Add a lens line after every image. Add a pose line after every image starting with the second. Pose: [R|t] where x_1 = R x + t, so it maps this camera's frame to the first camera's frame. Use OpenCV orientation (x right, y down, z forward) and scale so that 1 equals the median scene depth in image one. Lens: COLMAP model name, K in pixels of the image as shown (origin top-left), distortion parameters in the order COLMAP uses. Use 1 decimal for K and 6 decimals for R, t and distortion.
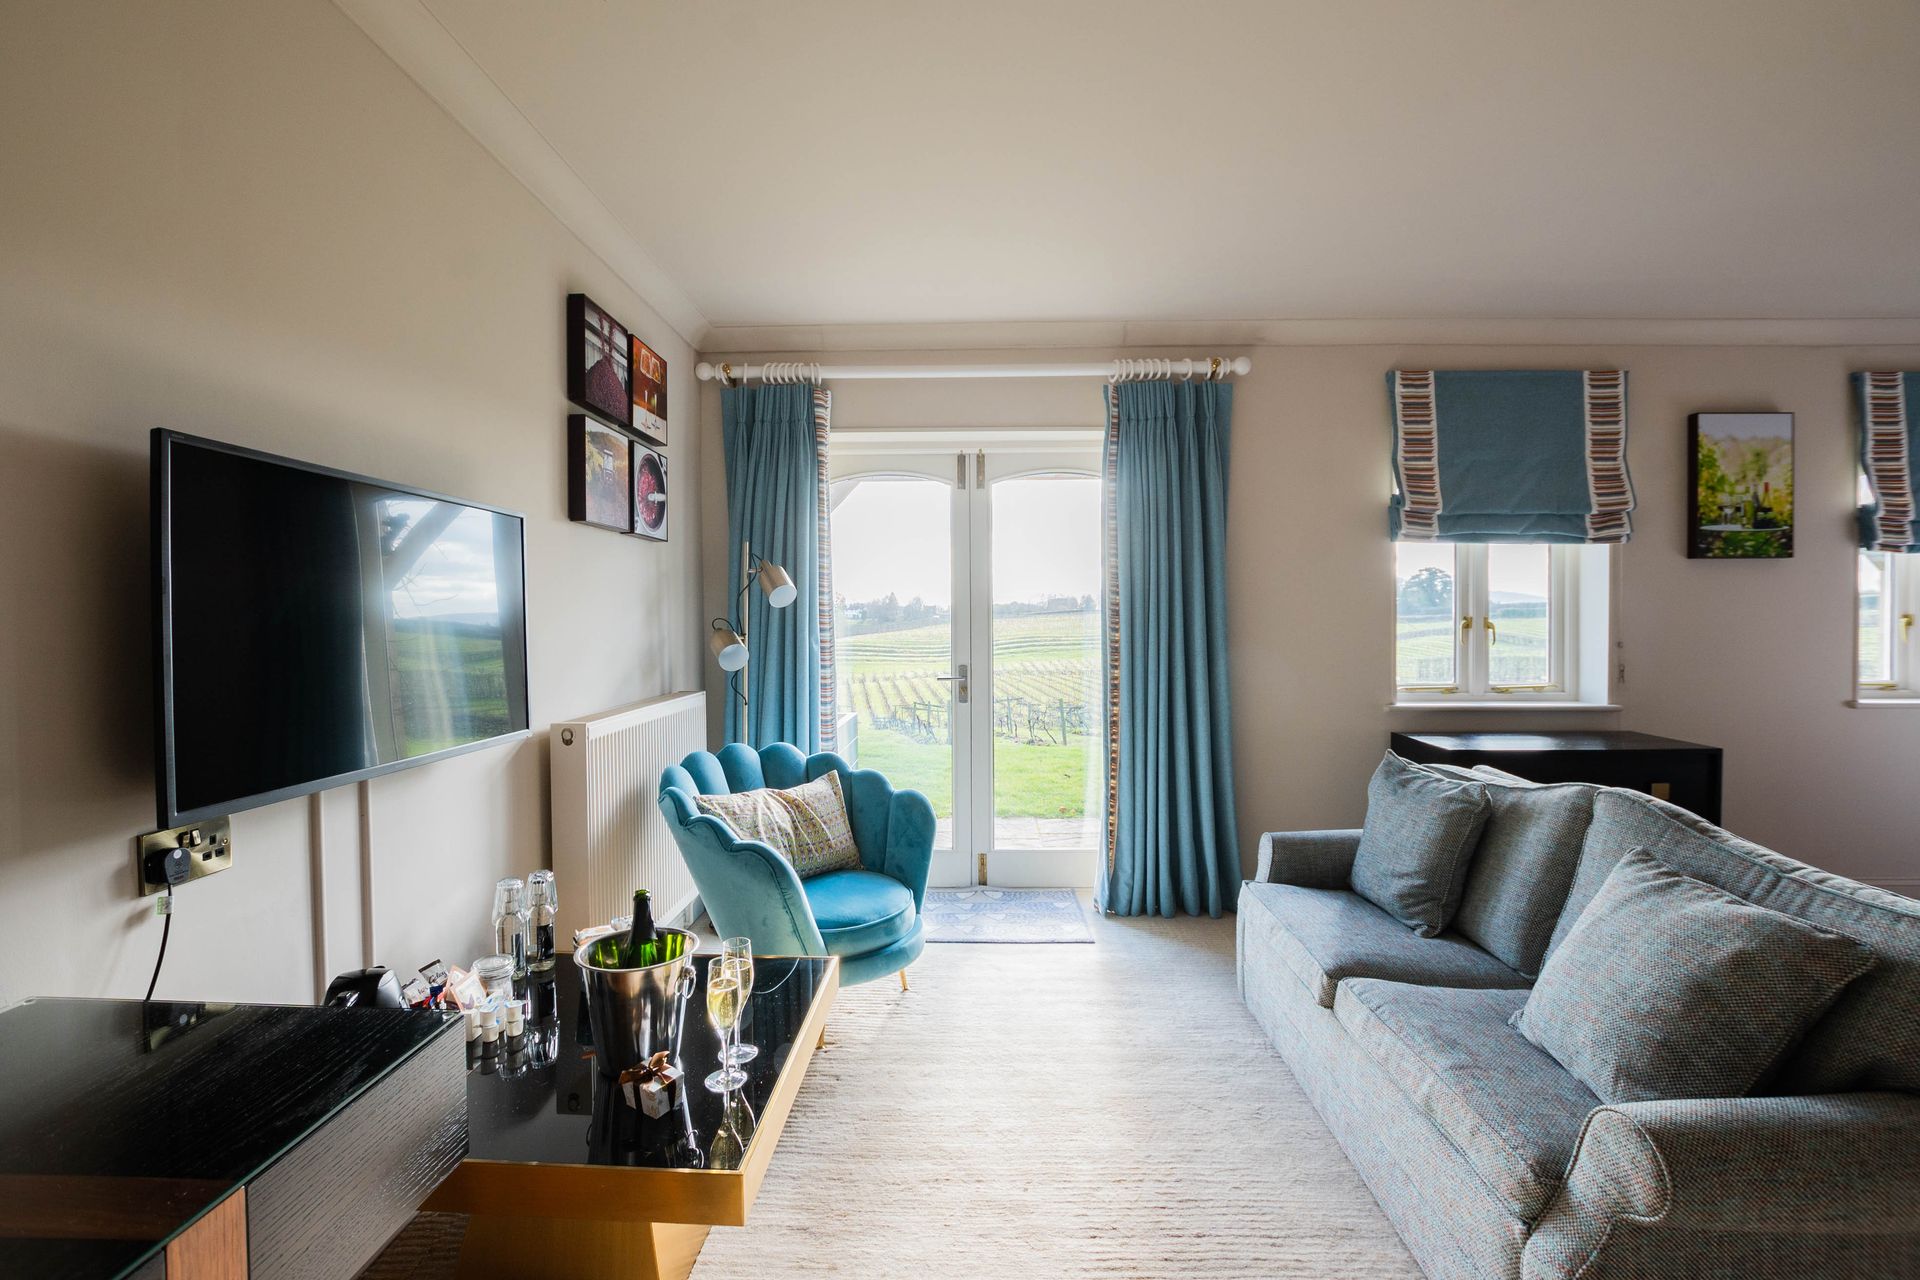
lens RADIAL K [[845.6, 0, 951.8], [0, 845.6, 632.2], [0, 0, 1]] dist [-0.039491, 0.008617]
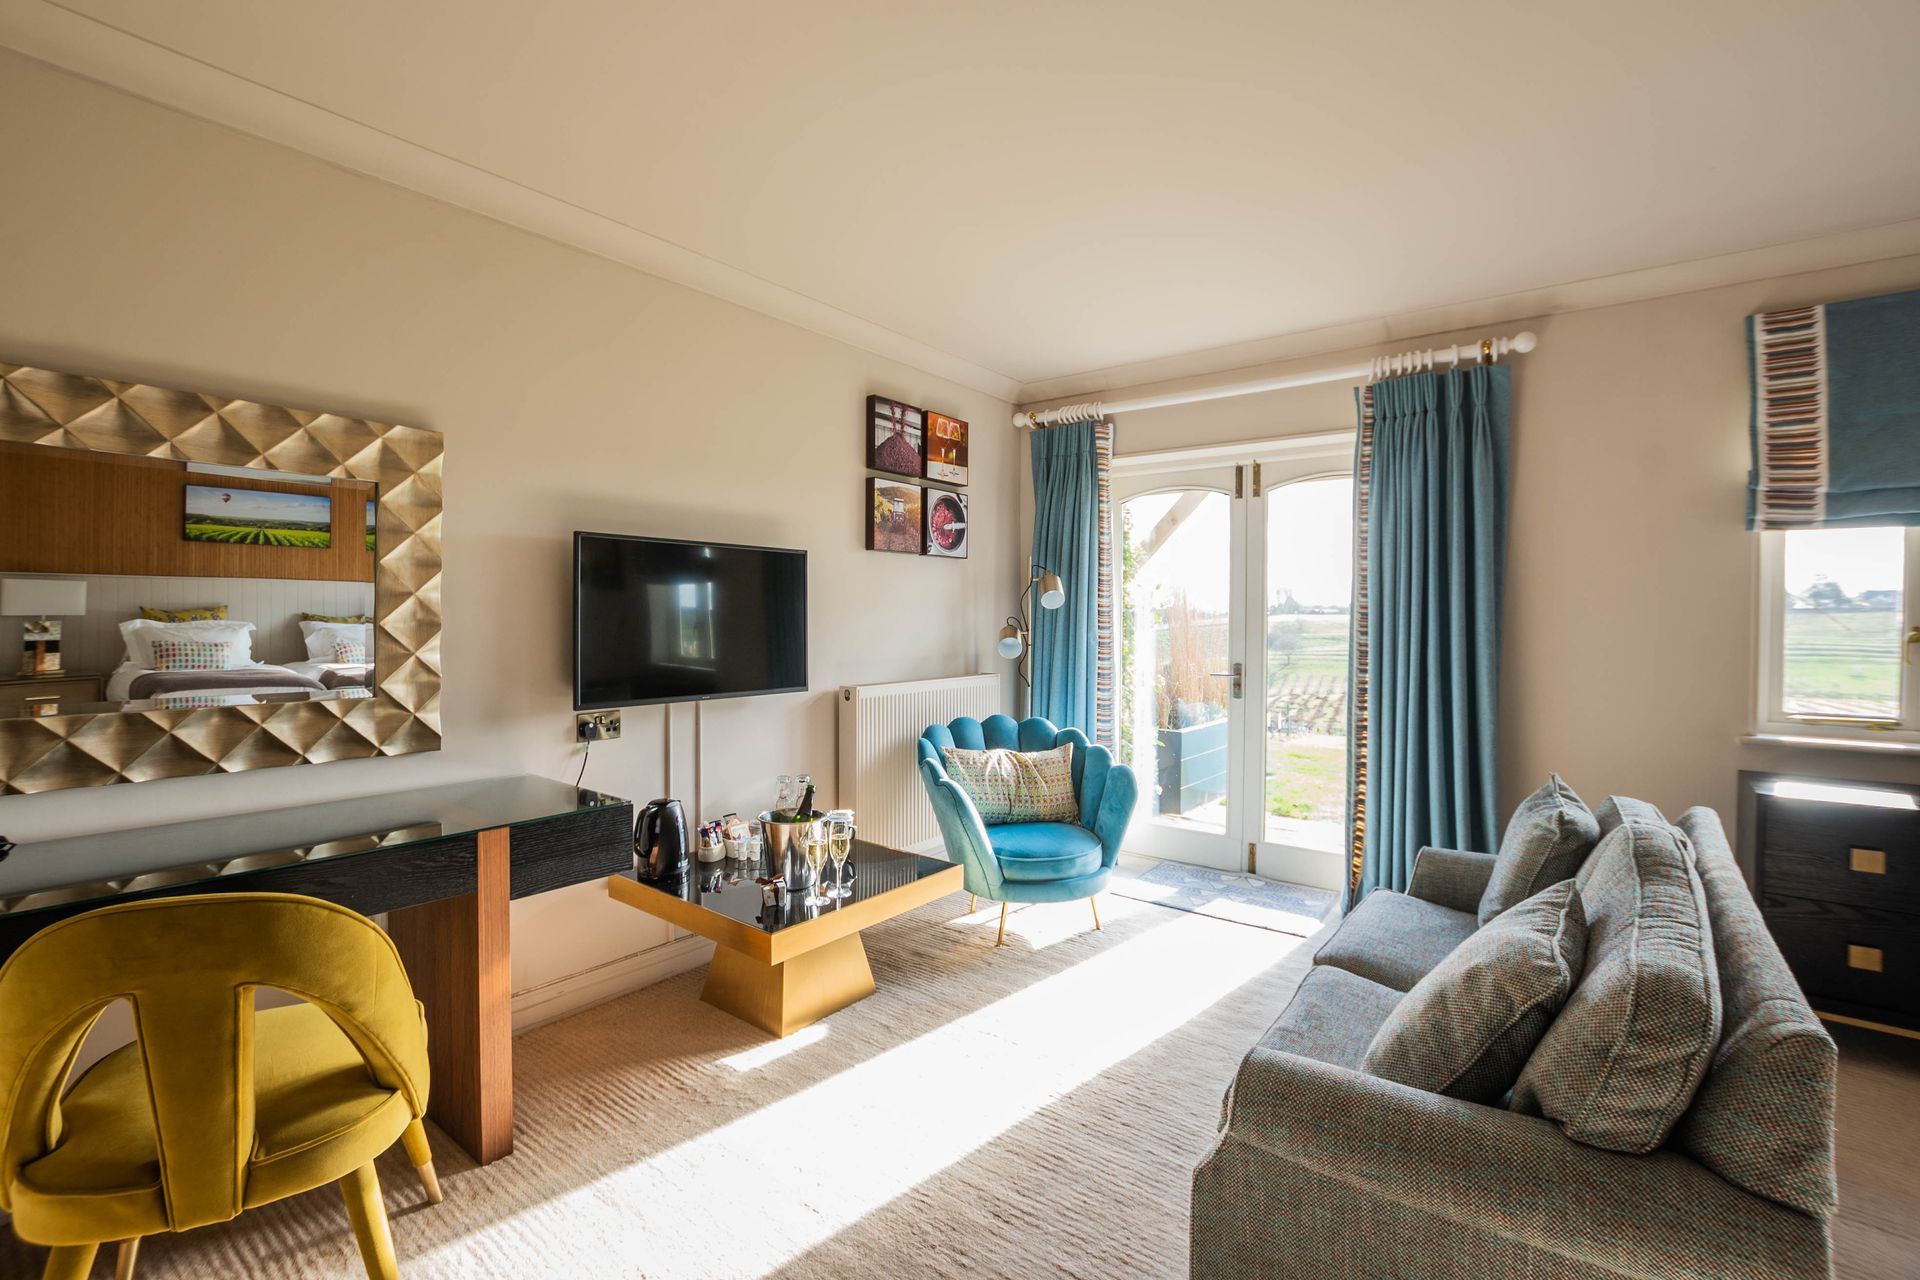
lens RADIAL K [[845.0, 0, 950.7], [0, 845.0, 626.6], [0, 0, 1]] dist [-0.042661, 0.010139]
pose [[0.804468, 0.018673, -0.593702, 0.542329], [-0.019602, 0.999796, 0.004886, -0.008559], [0.593672, 0.007707, 0.804670, -0.104127]]
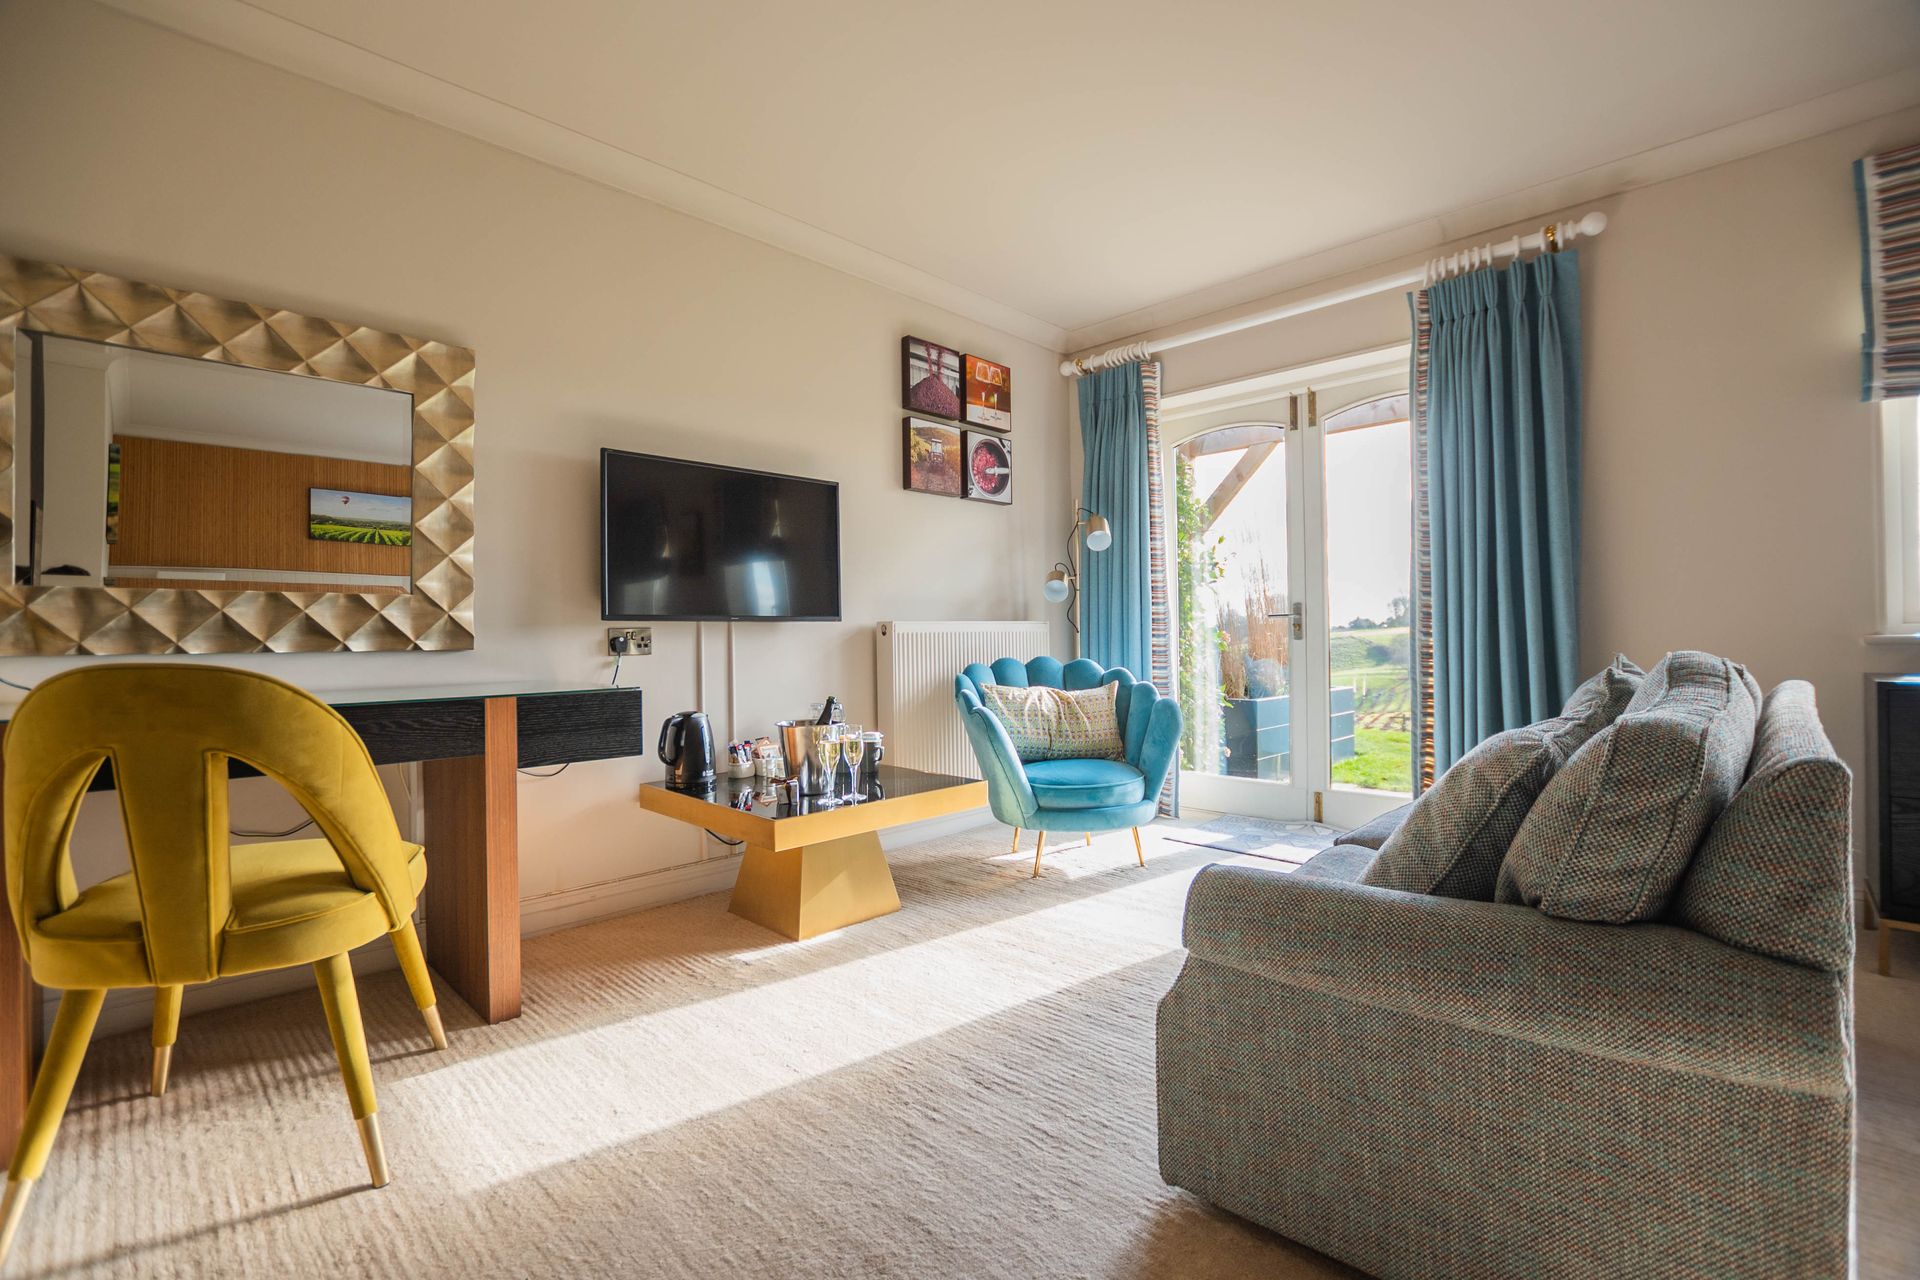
lens RADIAL K [[845.6, 0, 951.8], [0, 845.6, 632.2], [0, 0, 1]] dist [-0.039491, 0.008617]
pose [[0.729680, -0.006903, -0.683754, 0.617337], [-0.001754, 0.999927, -0.011967, 0.134706], [0.683787, 0.009932, 0.729614, -0.026623]]
